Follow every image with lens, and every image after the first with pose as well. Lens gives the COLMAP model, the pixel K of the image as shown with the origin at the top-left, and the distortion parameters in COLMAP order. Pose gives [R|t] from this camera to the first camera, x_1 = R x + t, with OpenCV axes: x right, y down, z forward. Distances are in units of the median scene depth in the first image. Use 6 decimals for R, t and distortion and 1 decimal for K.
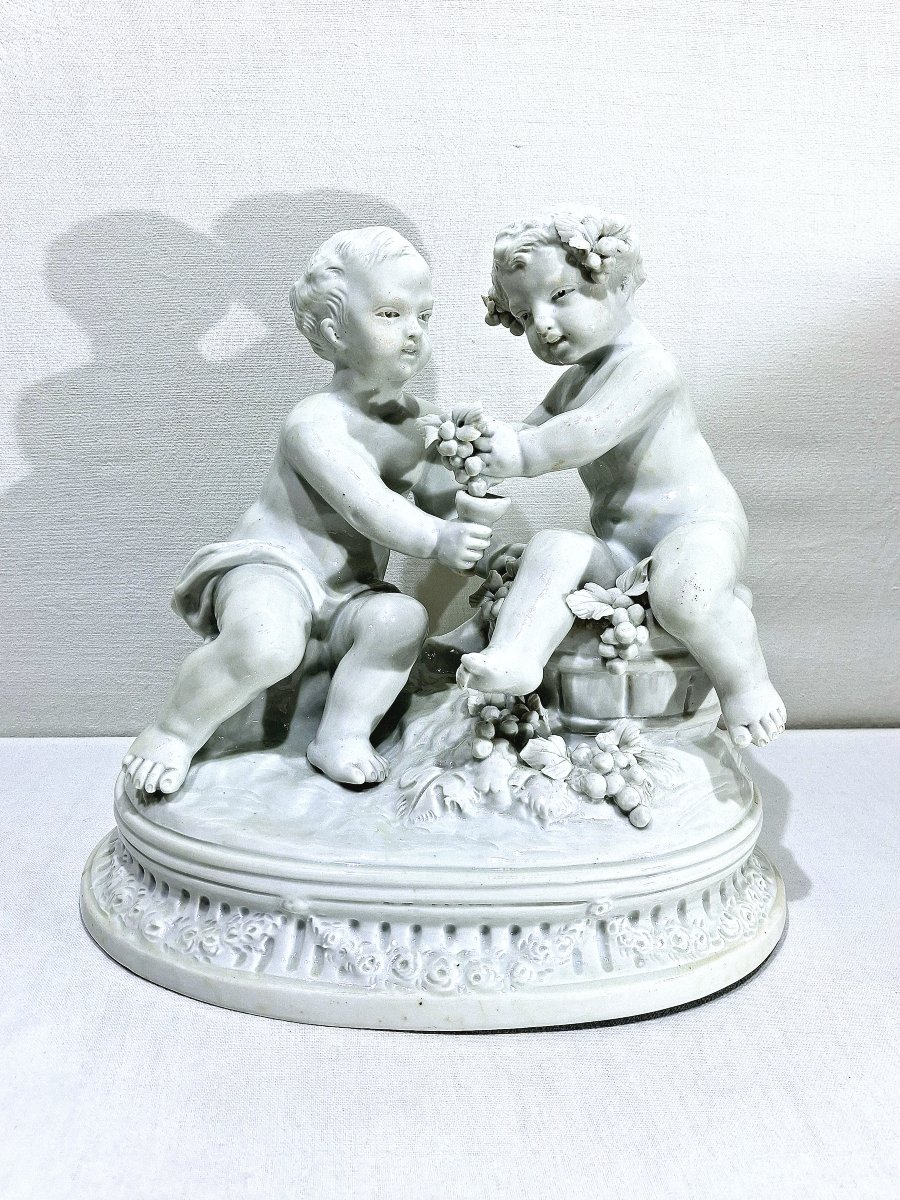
lens RADIAL K [[876.5, 0, 455.8], [0, 876.5, 572.1], [0, 0, 1]] dist [0.003279, -0.002919]
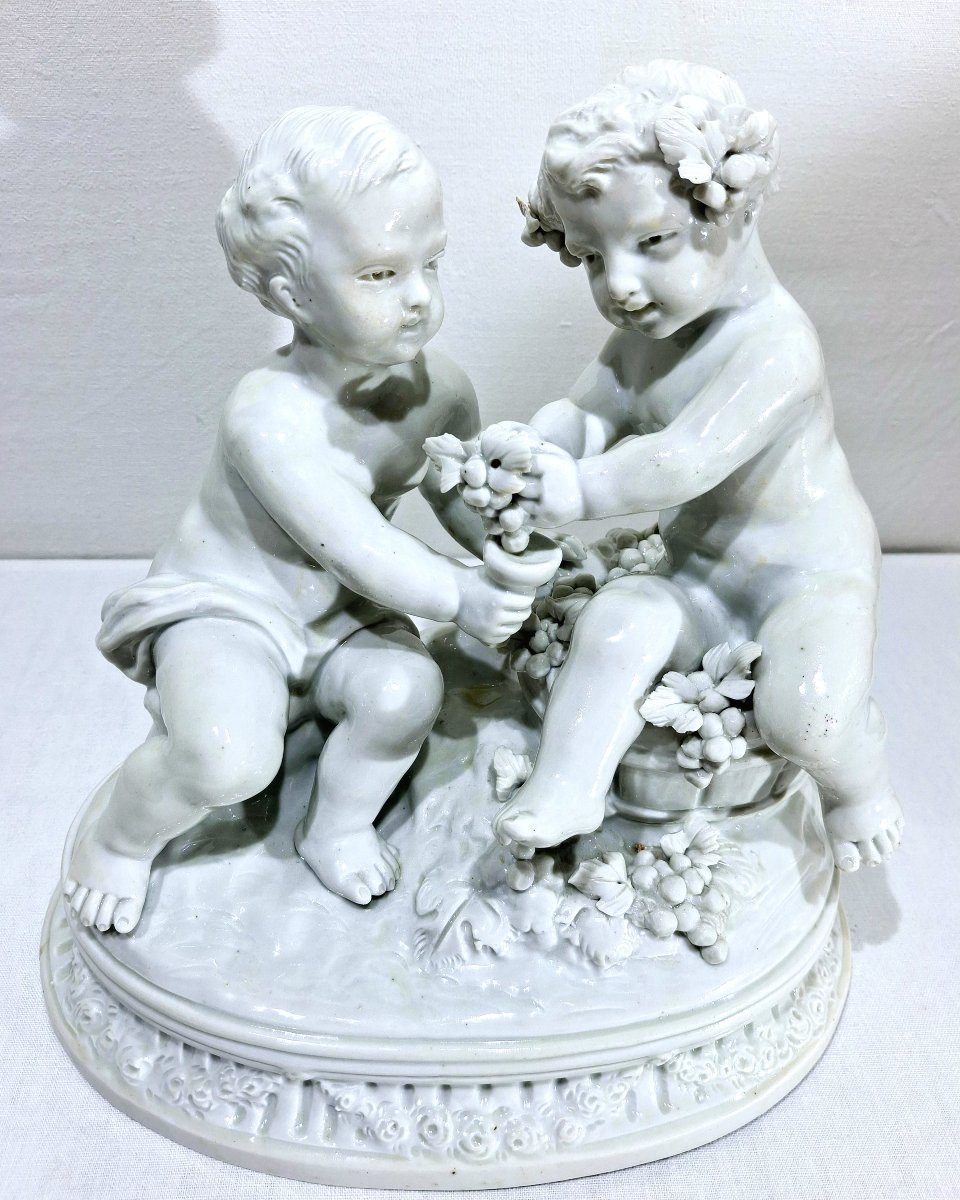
lens RADIAL K [[924.1, 0, 456.1], [0, 924.1, 600.1], [0, 0, 1]] dist [0.004375, -0.060742]
pose [[0.999351, -0.020625, 0.029547, -0.047544], [0.008914, 0.936003, 0.351879, -0.323281], [-0.034913, -0.351387, 0.935579, 0.313740]]
